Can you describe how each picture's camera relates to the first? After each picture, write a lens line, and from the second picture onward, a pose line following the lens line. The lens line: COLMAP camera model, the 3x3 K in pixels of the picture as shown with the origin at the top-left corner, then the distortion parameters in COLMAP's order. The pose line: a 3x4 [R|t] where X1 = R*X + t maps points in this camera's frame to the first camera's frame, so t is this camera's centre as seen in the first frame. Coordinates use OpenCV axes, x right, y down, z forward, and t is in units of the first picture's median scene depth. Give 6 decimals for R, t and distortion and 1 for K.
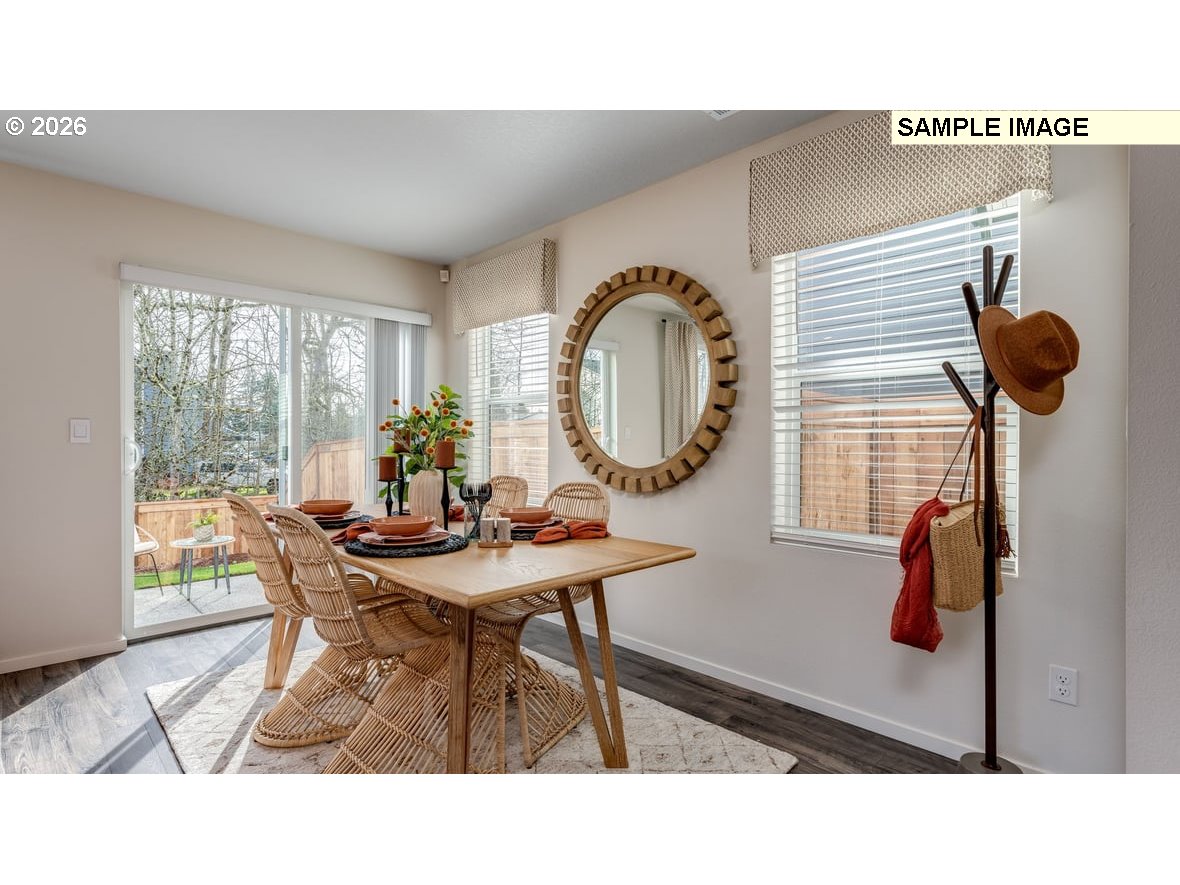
lens RADIAL K [[583.7, 0, 586.8], [0, 583.7, 442.7], [0, 0, 1]] dist [-0.001106, -0.000112]
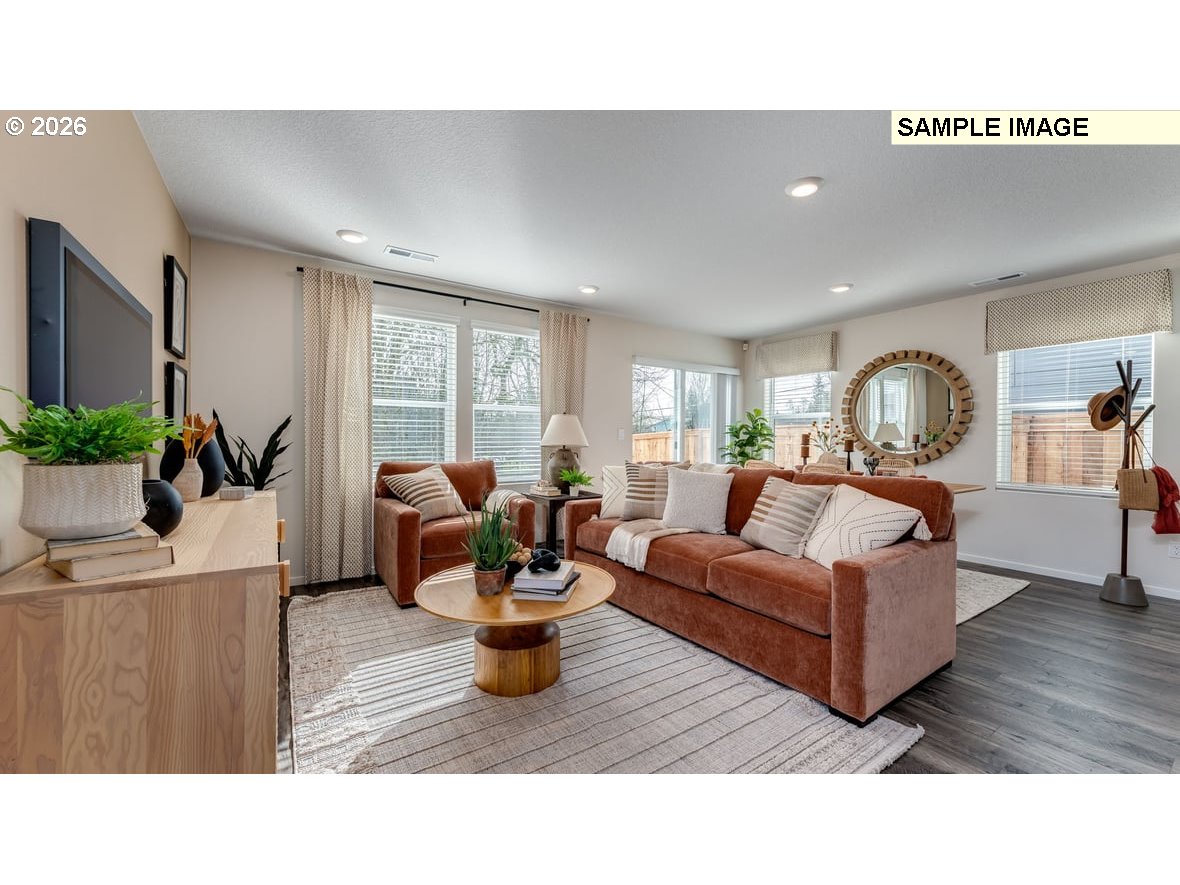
lens RADIAL K [[470.5, 0, 584.2], [0, 470.5, 441.6], [0, 0, 1]] dist [-0.000368, 0.000012]
pose [[0.981927, 0.004947, -0.189193, -0.740262], [-0.003962, 0.999977, 0.005584, -0.001522], [0.189216, -0.004734, 0.981924, -0.828743]]
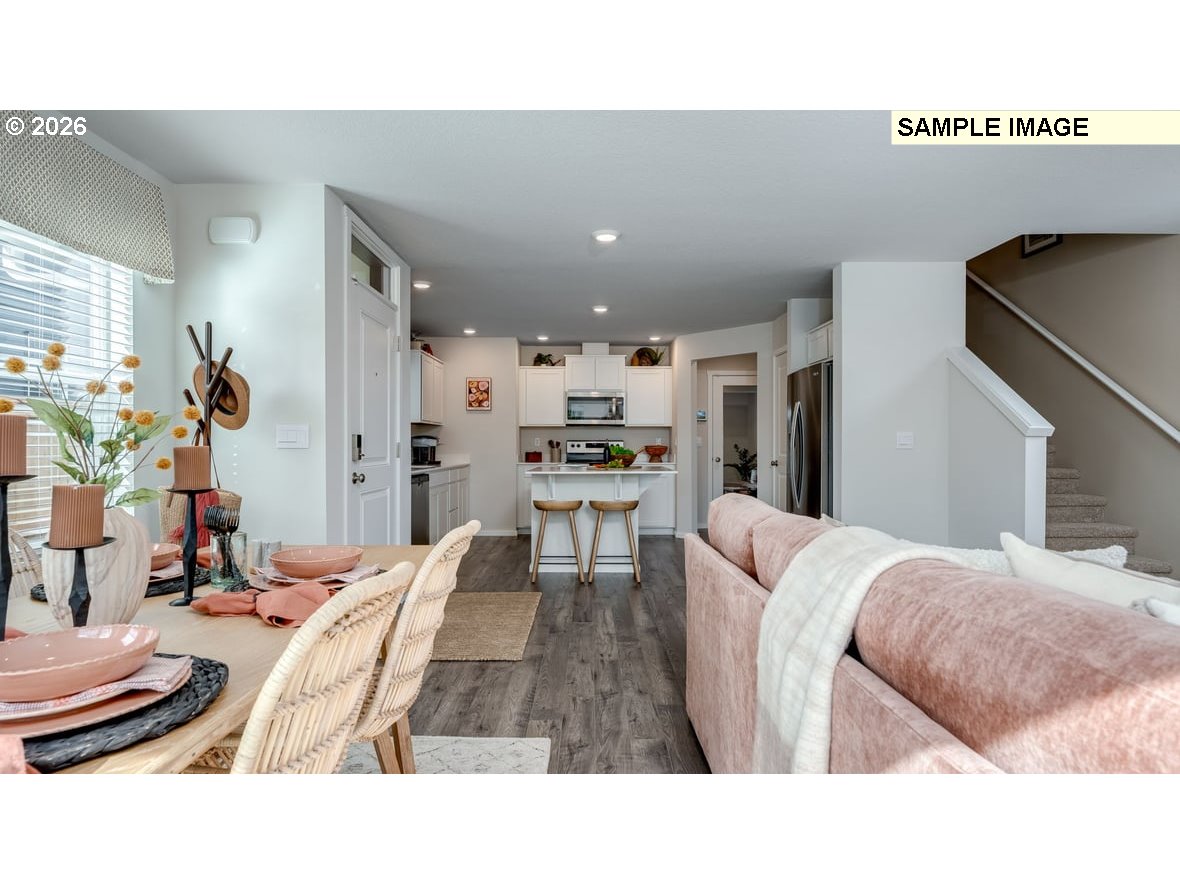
lens RADIAL K [[627.7, 0, 591.8], [0, 627.7, 445.8], [0, 0, 1]] dist [-0.001425, -0.000058]
pose [[-0.714451, -0.003626, 0.699676, -0.789659], [0.000297, 0.999985, 0.005485, -0.004715], [-0.699685, 0.004126, -0.714440, 0.937230]]
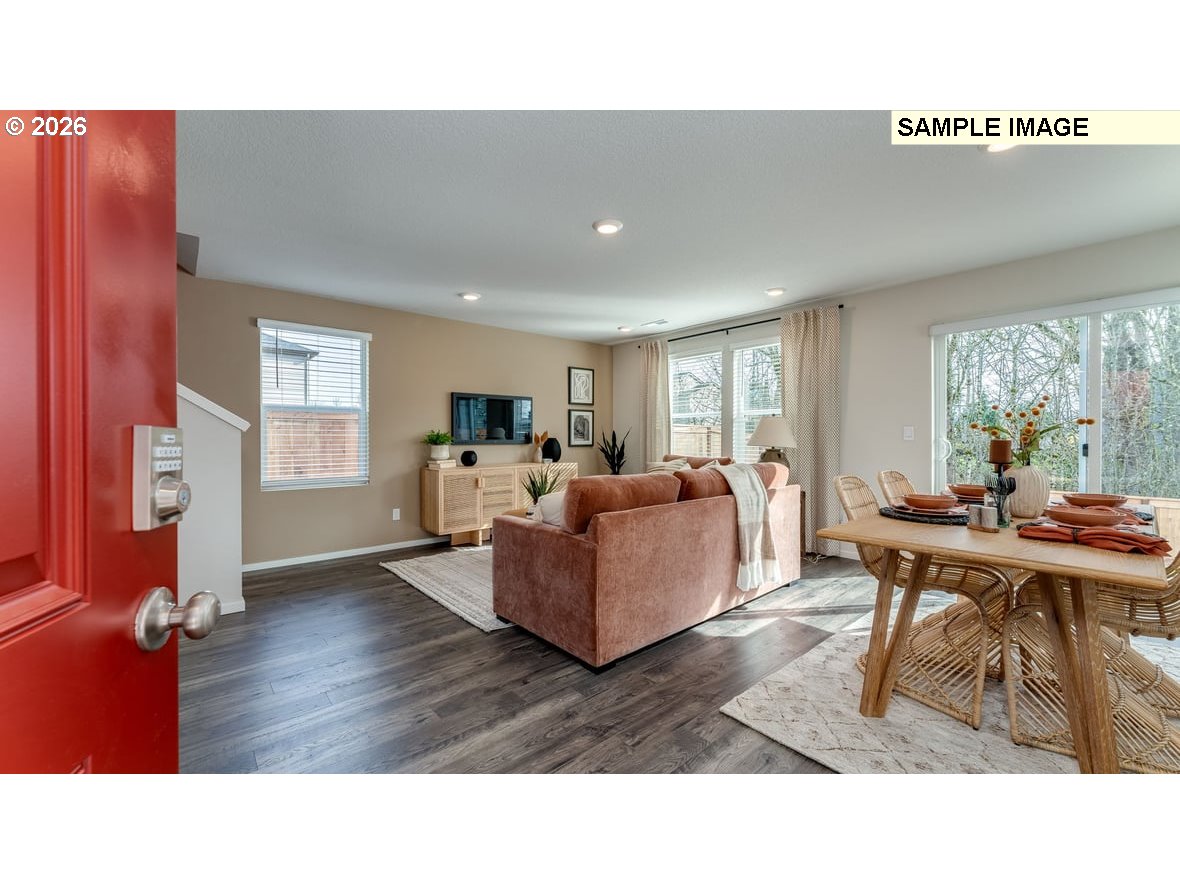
lens RADIAL K [[470.5, 0, 589.0], [0, 470.5, 442.6], [0, 0, 1]] dist [-0.000368, 0.000012]
pose [[-0.071079, 0.005926, -0.997453, 0.598297], [-0.002158, 0.999979, 0.006095, 0.000271], [0.997468, 0.002586, -0.071064, 0.201187]]
